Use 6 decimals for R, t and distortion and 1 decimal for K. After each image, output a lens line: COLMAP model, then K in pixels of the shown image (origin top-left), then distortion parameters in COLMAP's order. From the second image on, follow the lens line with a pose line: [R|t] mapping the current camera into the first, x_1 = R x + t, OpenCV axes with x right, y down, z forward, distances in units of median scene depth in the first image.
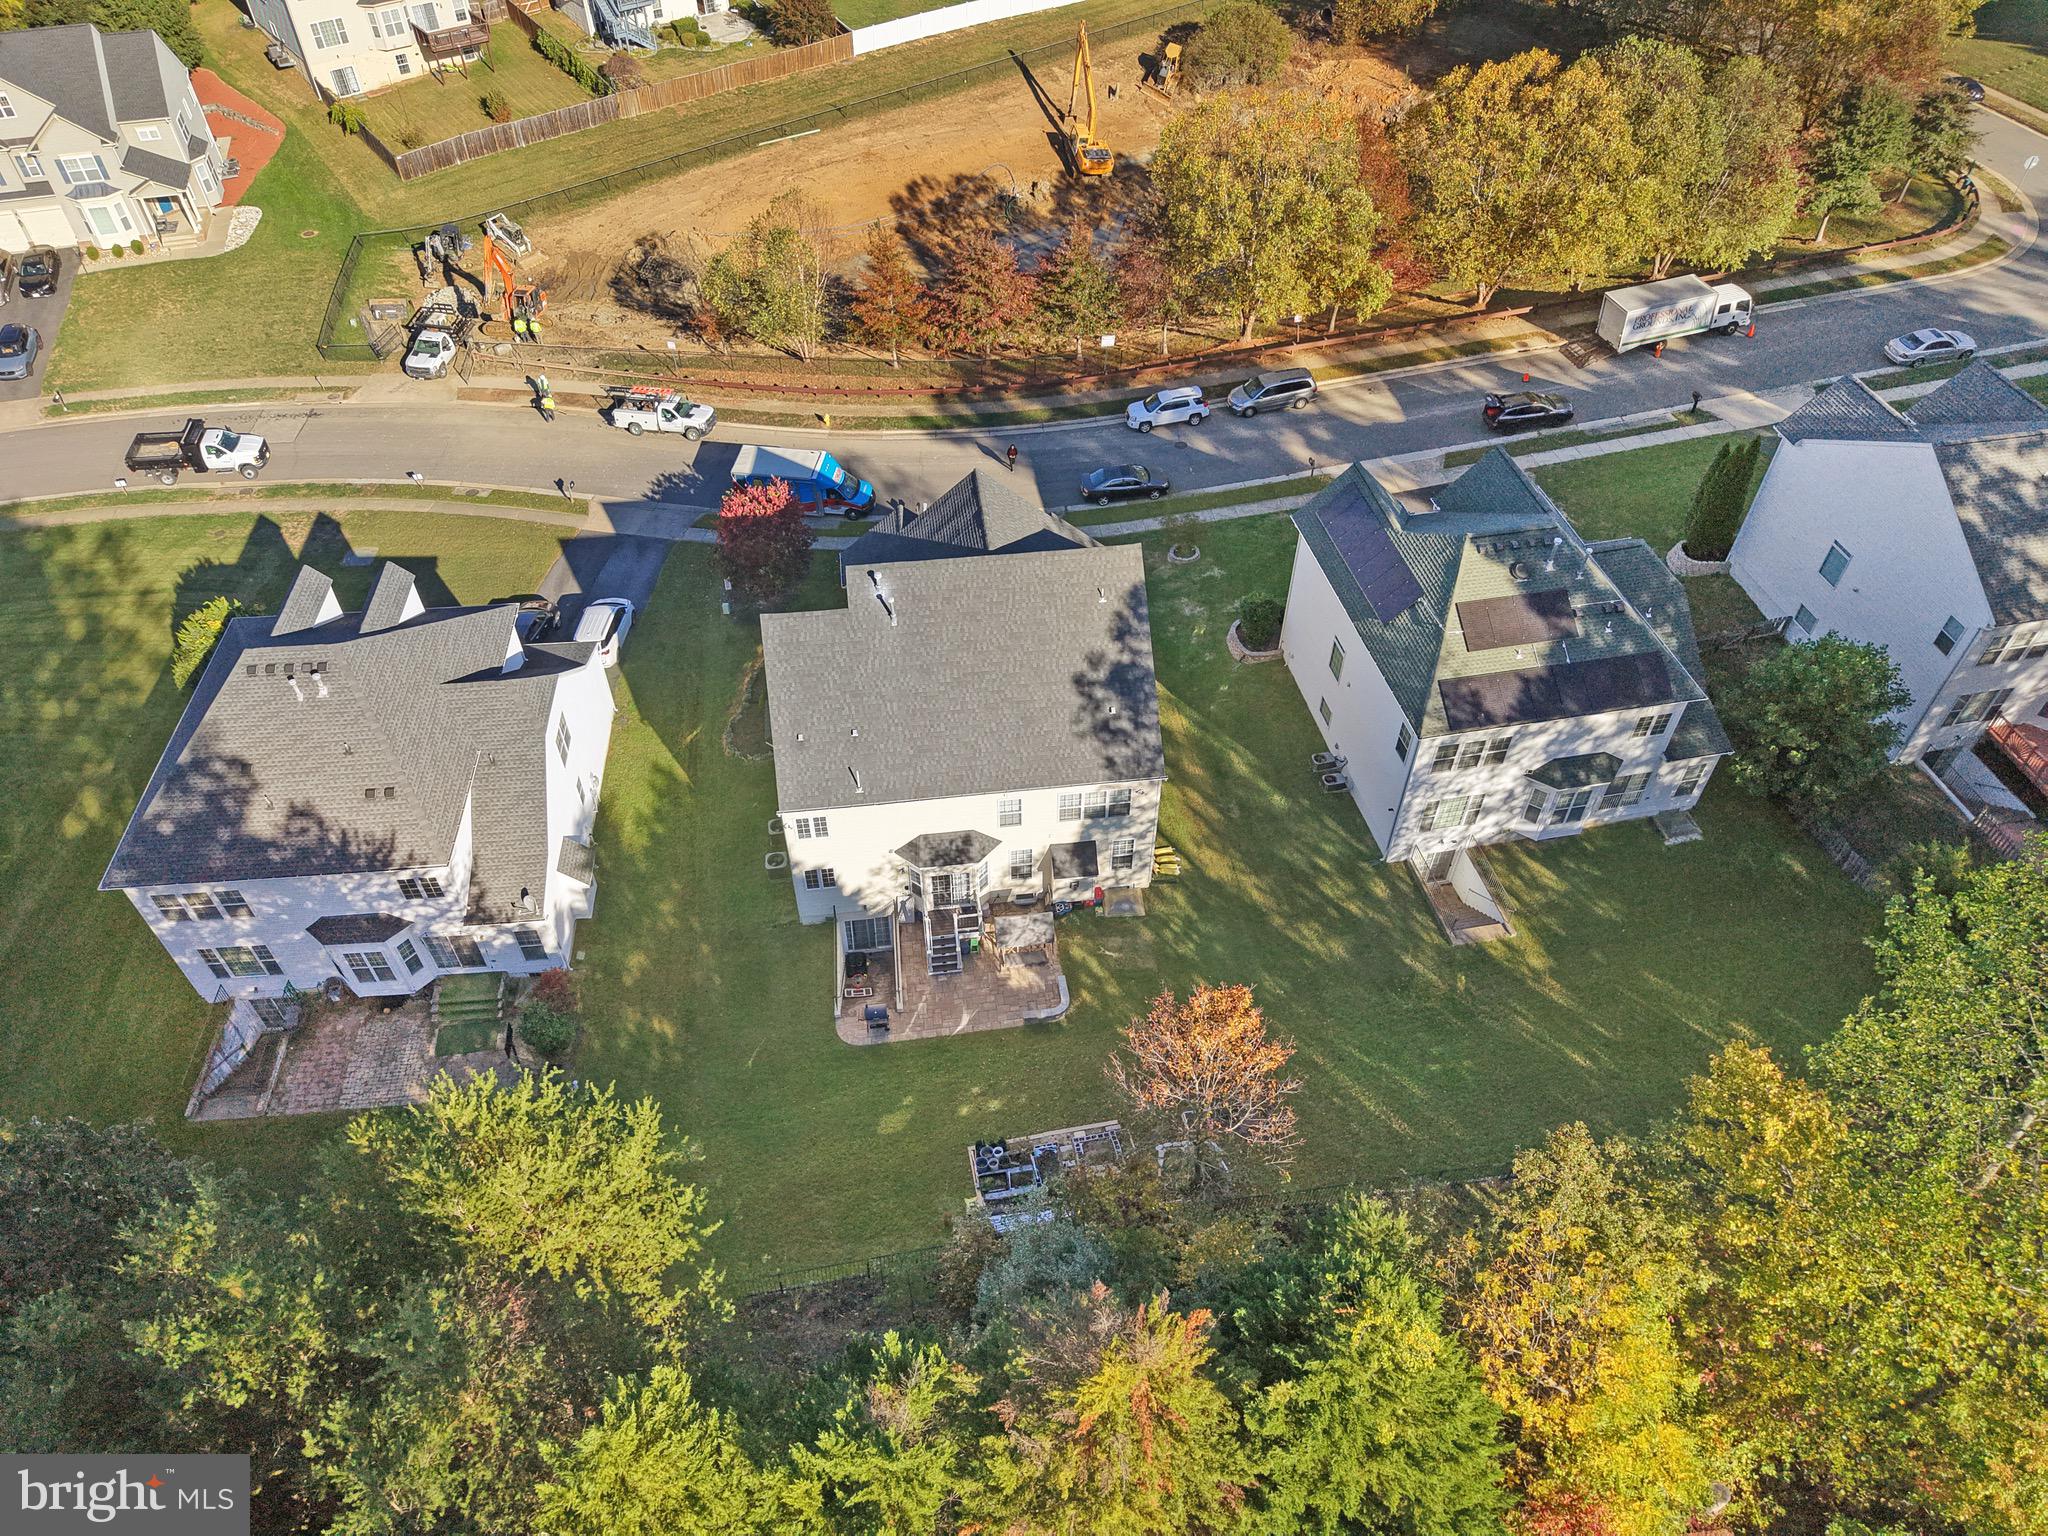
lens RADIAL K [[1339.1, 0, 1027.2], [0, 1339.1, 769.4], [0, 0, 1]] dist [-0.004285, -0.003345]
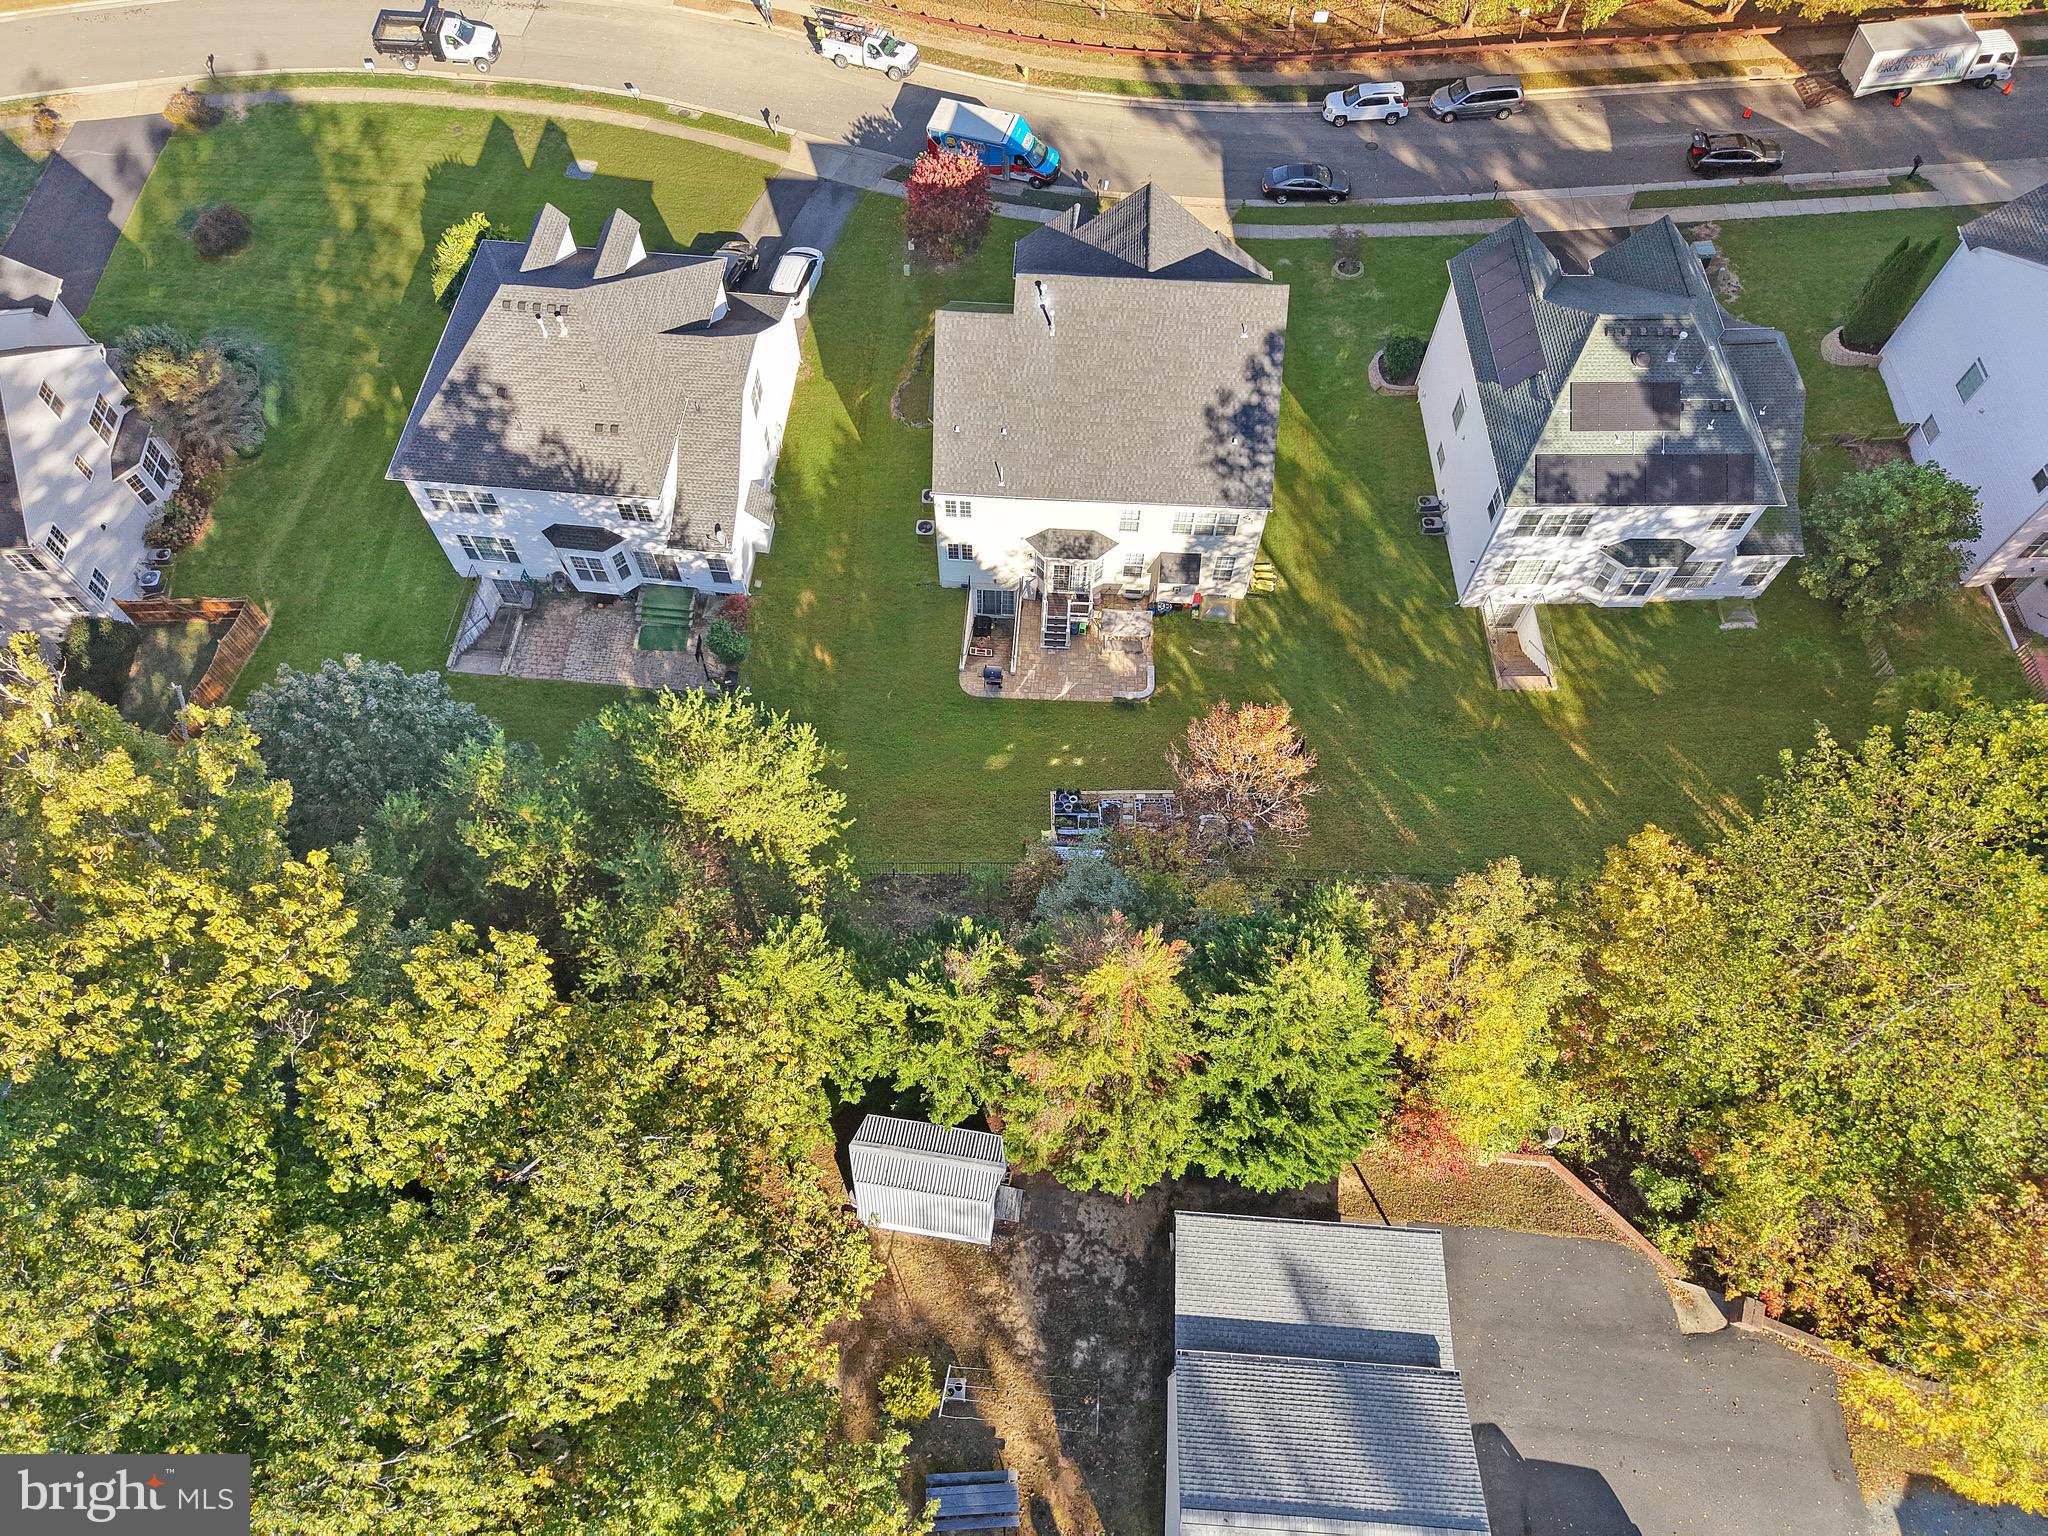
lens RADIAL K [[1323.5, 0, 1022.7], [0, 1323.5, 768.7], [0, 0, 1]] dist [0.002256, -0.058395]
pose [[0.983557, 0.160368, -0.083050, 0.025163], [-0.131655, 0.951484, 0.278110, -0.067383], [0.123621, -0.262603, 0.956952, -0.153731]]
